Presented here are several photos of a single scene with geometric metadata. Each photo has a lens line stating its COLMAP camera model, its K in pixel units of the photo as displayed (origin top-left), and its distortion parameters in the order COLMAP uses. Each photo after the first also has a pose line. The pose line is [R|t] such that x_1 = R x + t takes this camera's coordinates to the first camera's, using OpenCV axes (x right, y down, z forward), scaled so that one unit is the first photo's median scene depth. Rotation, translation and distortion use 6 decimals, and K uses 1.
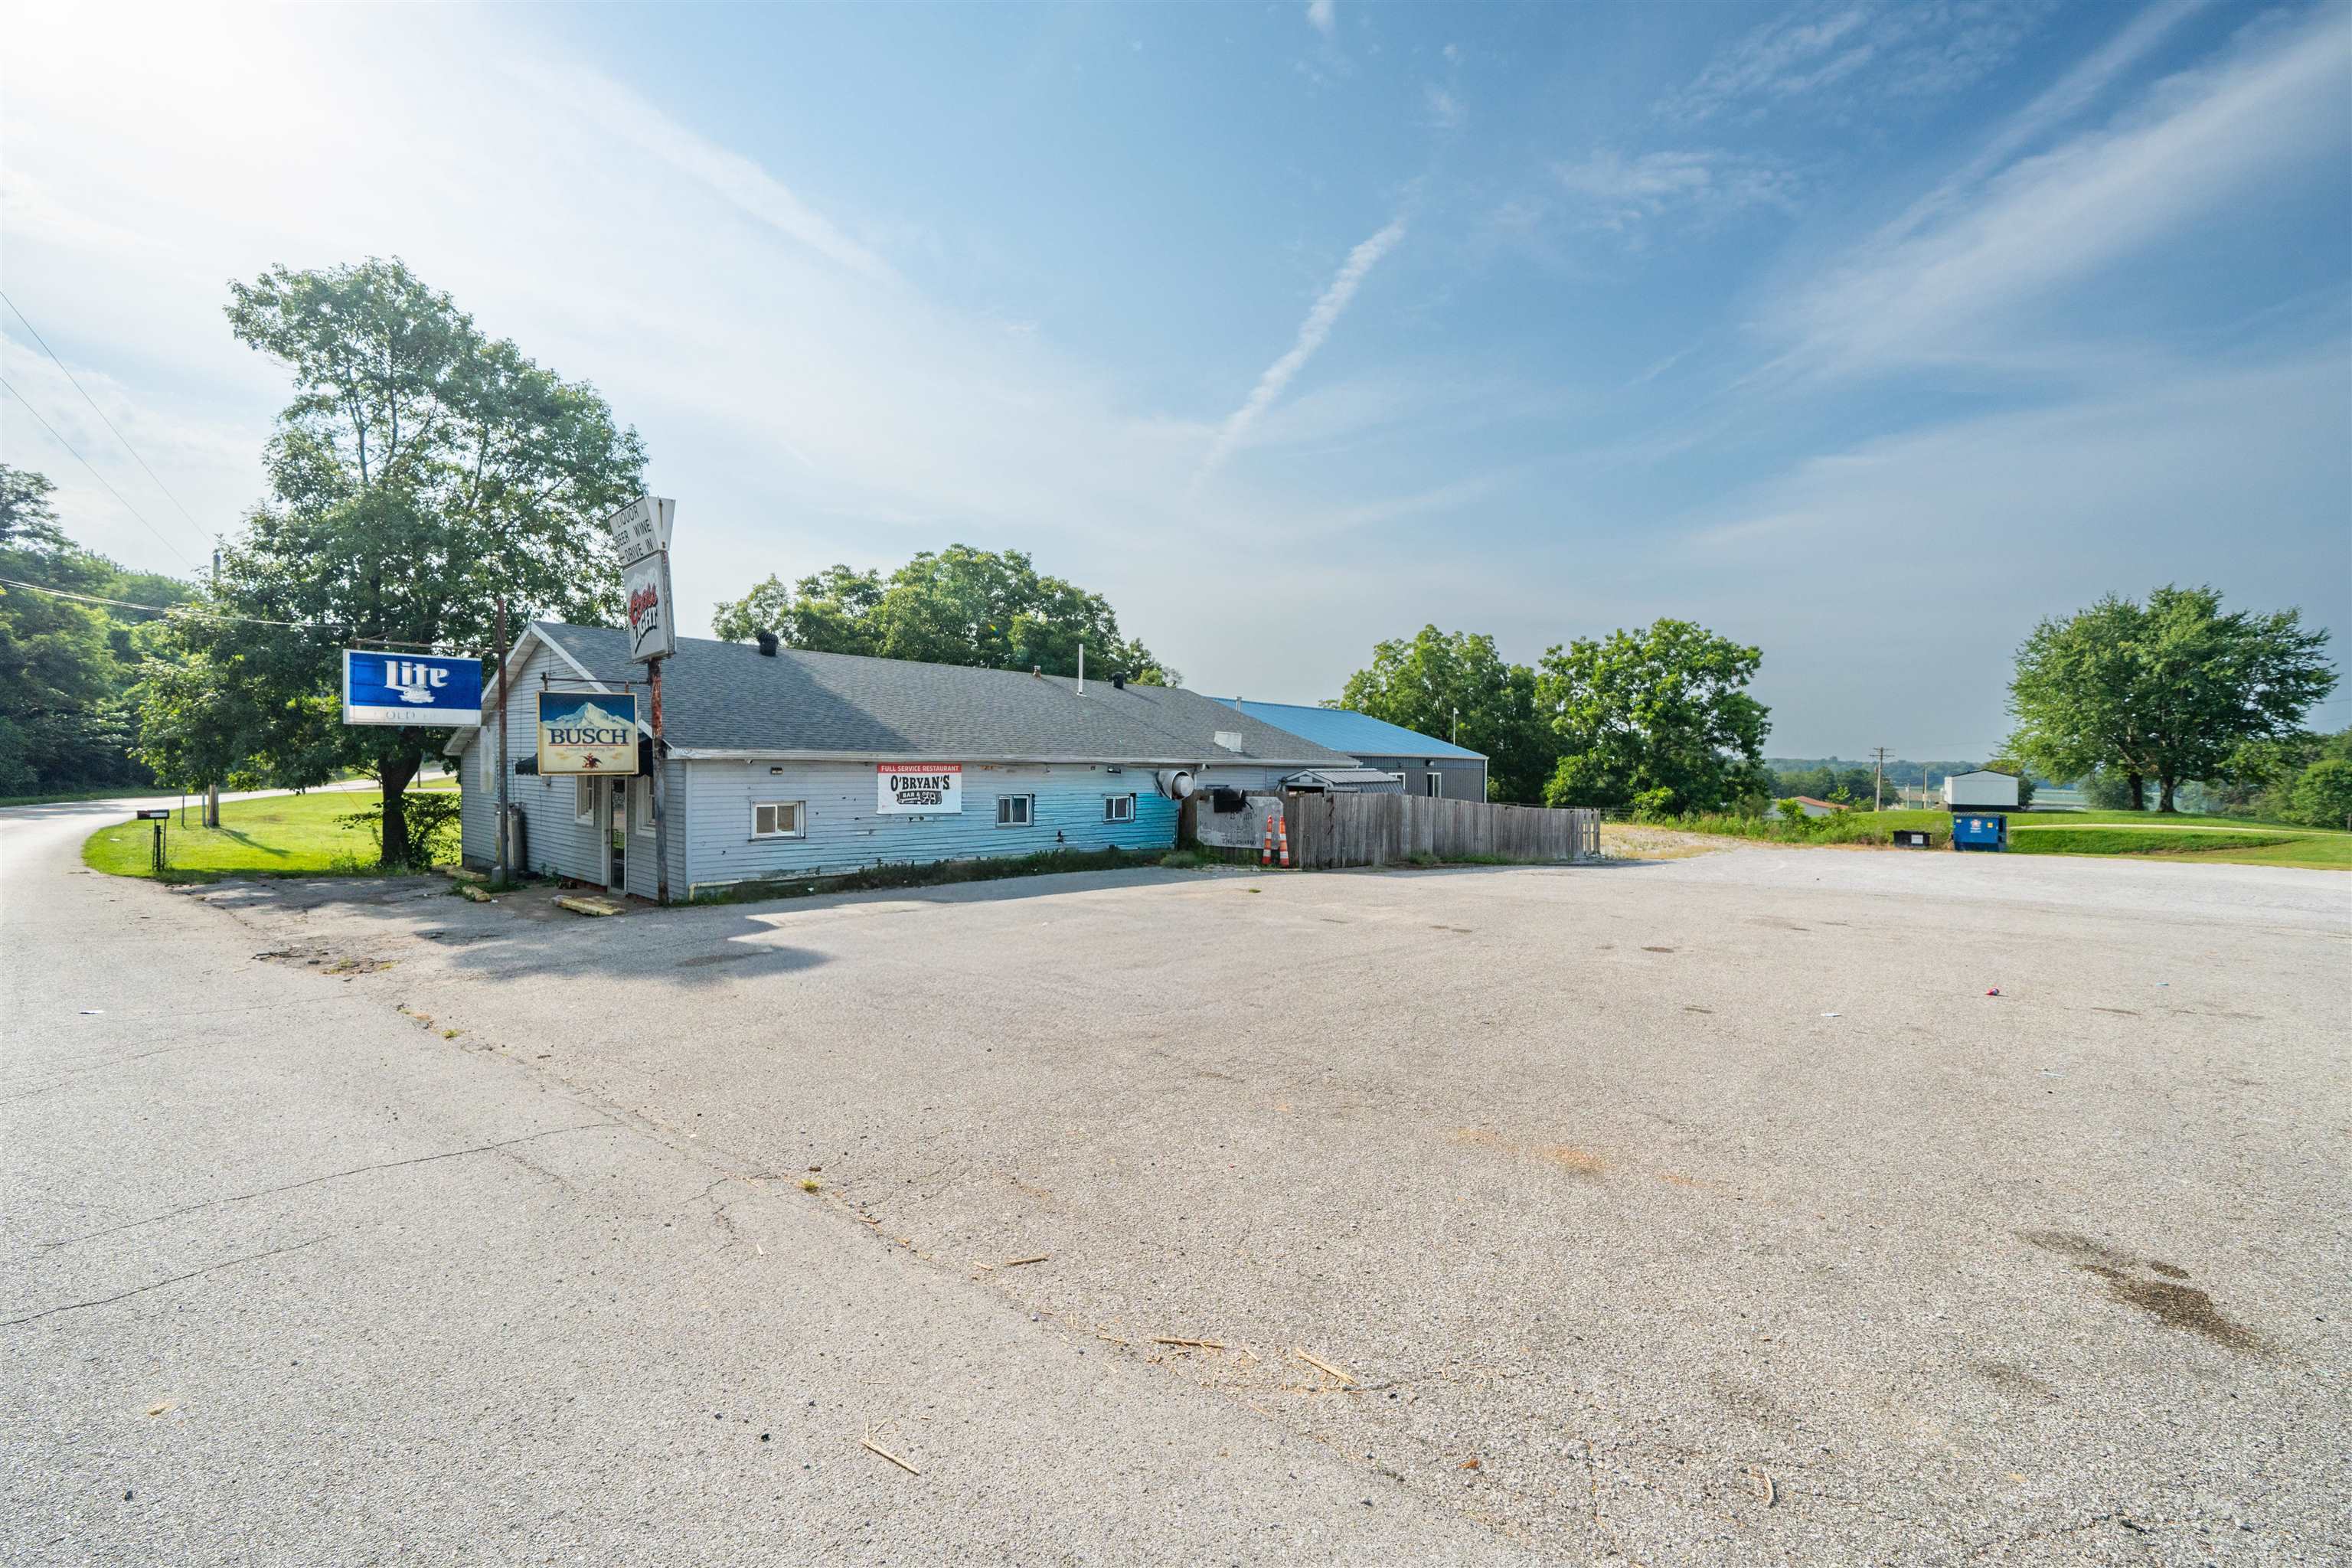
lens RADIAL K [[945.0, 0, 1171.2], [0, 945.0, 775.0], [0, 0, 1]] dist [0.001150, 0.000361]
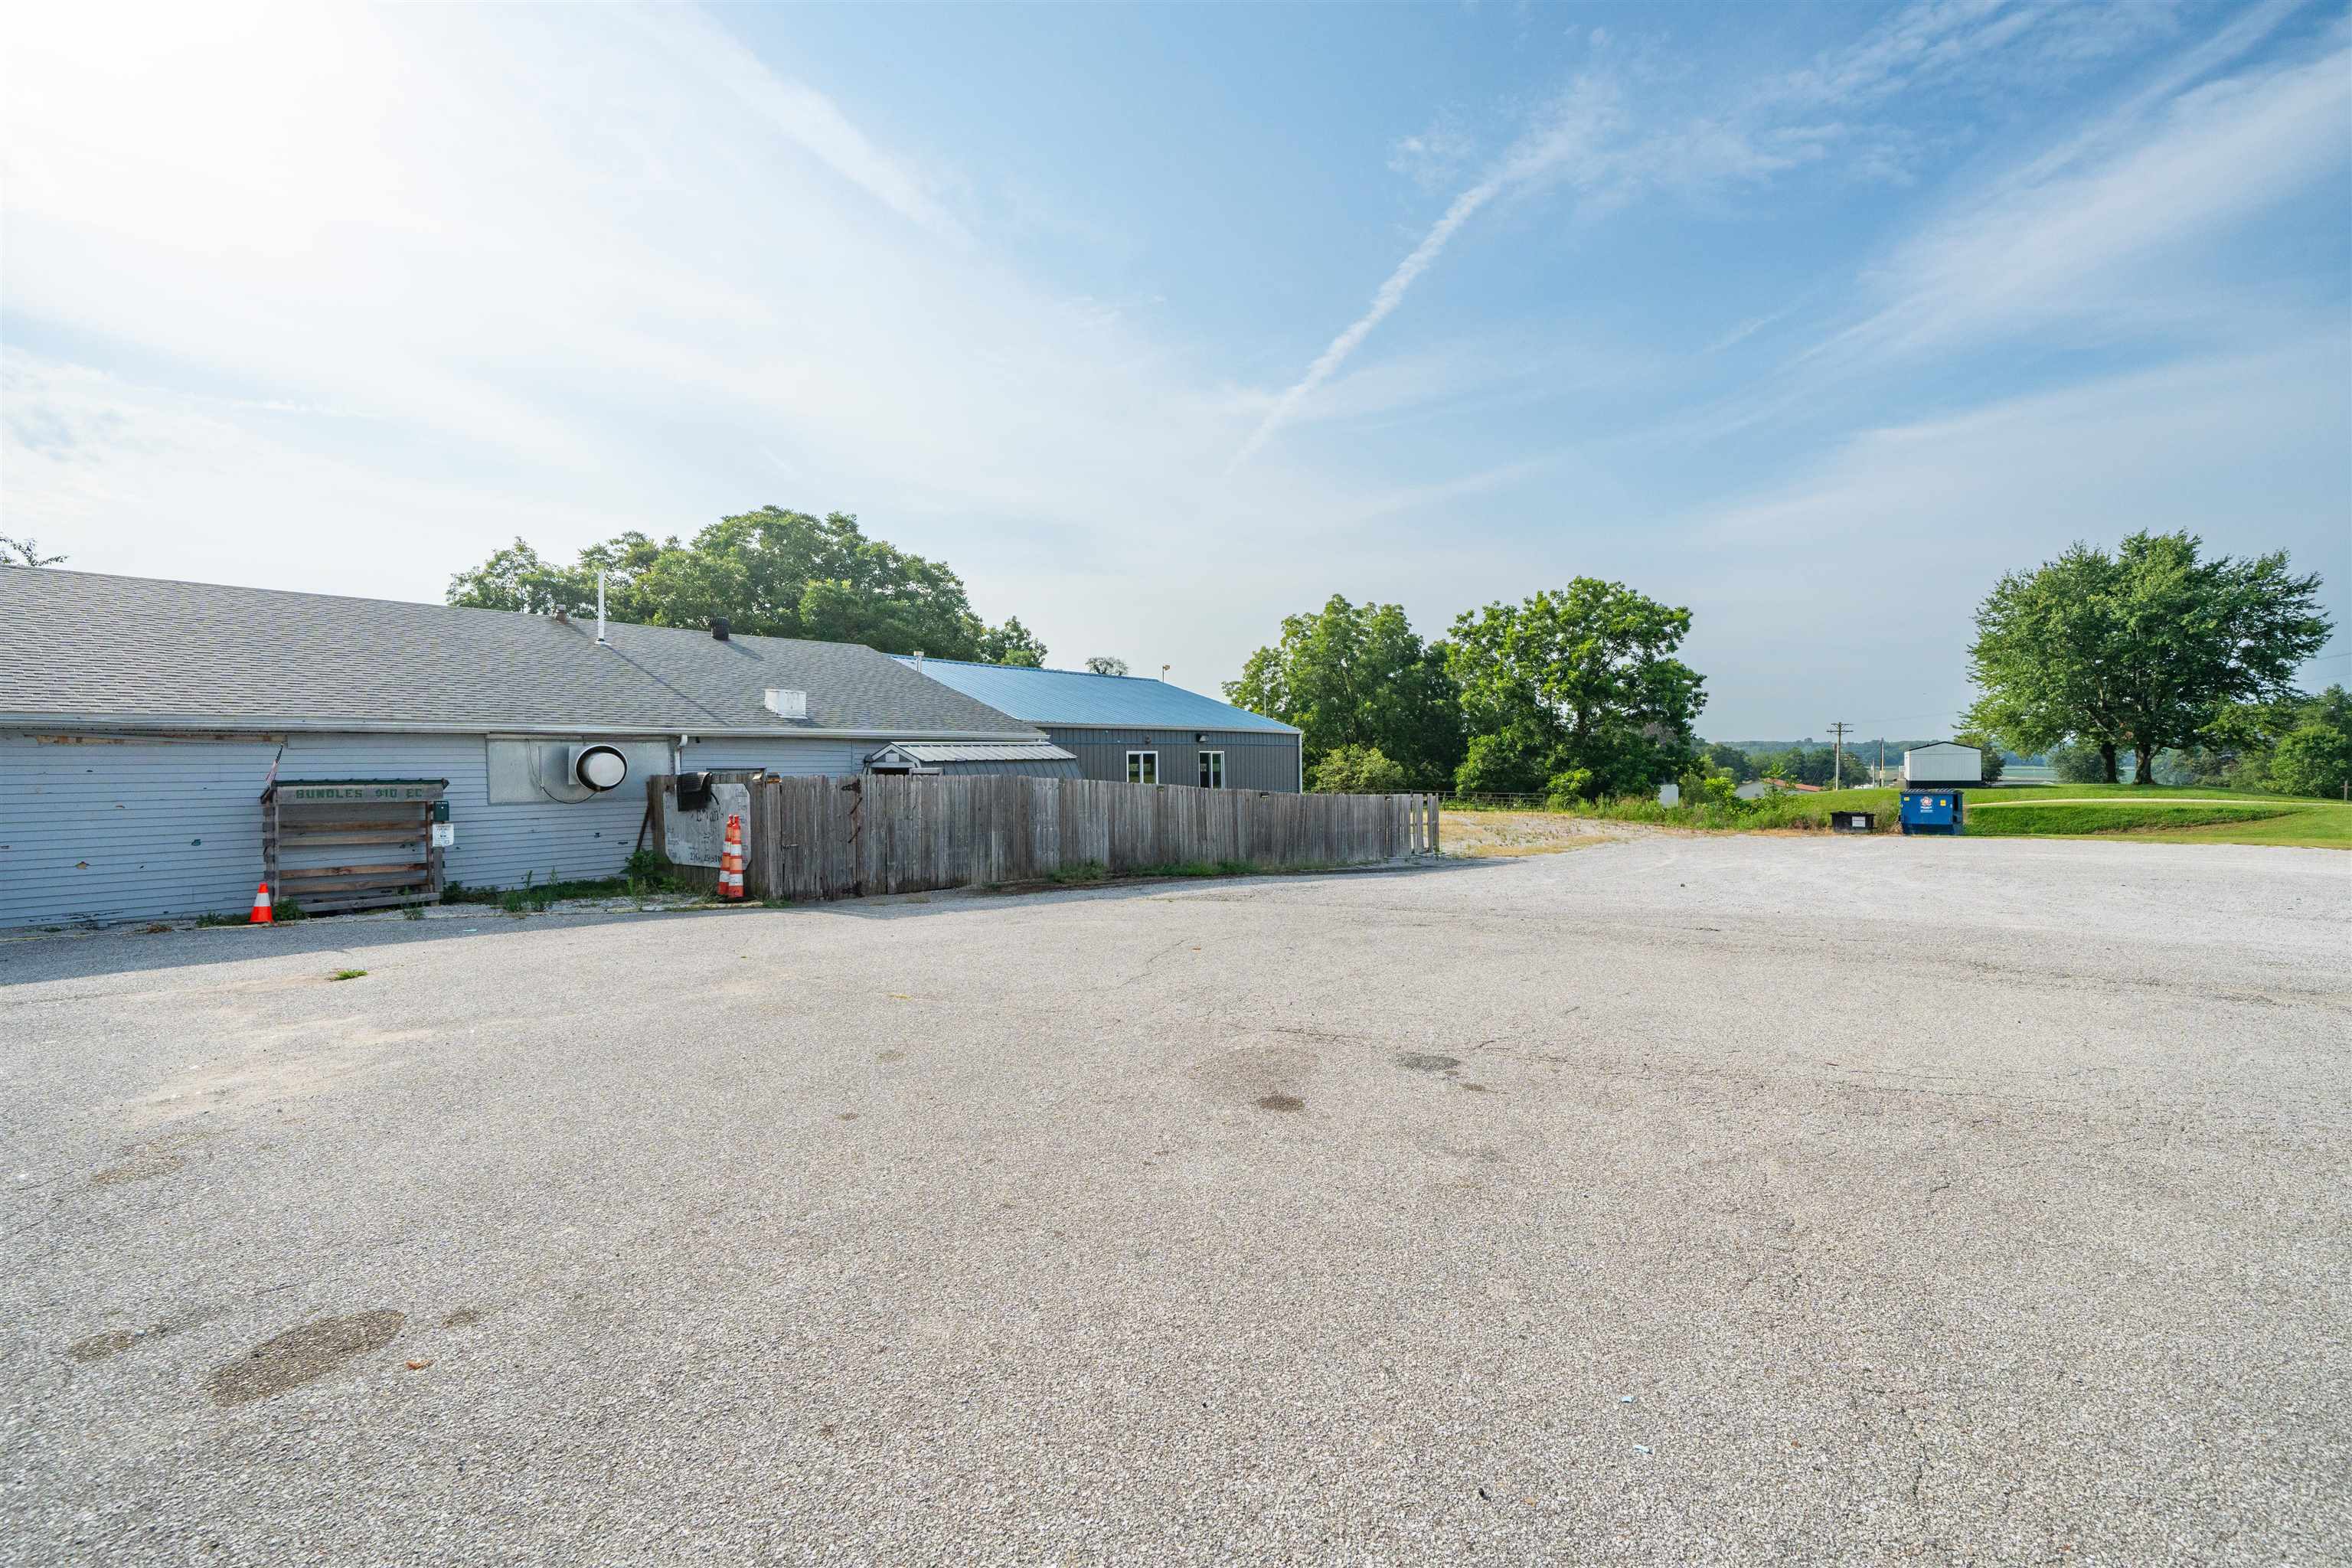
lens RADIAL K [[945.0, 0, 1171.2], [0, 945.0, 775.0], [0, 0, 1]] dist [0.001150, 0.000361]
pose [[0.999615, -0.021926, 0.017013, 0.117369], [0.021852, 0.999751, 0.004529, 0.006551], [-0.017109, -0.004155, 0.999845, 0.121270]]
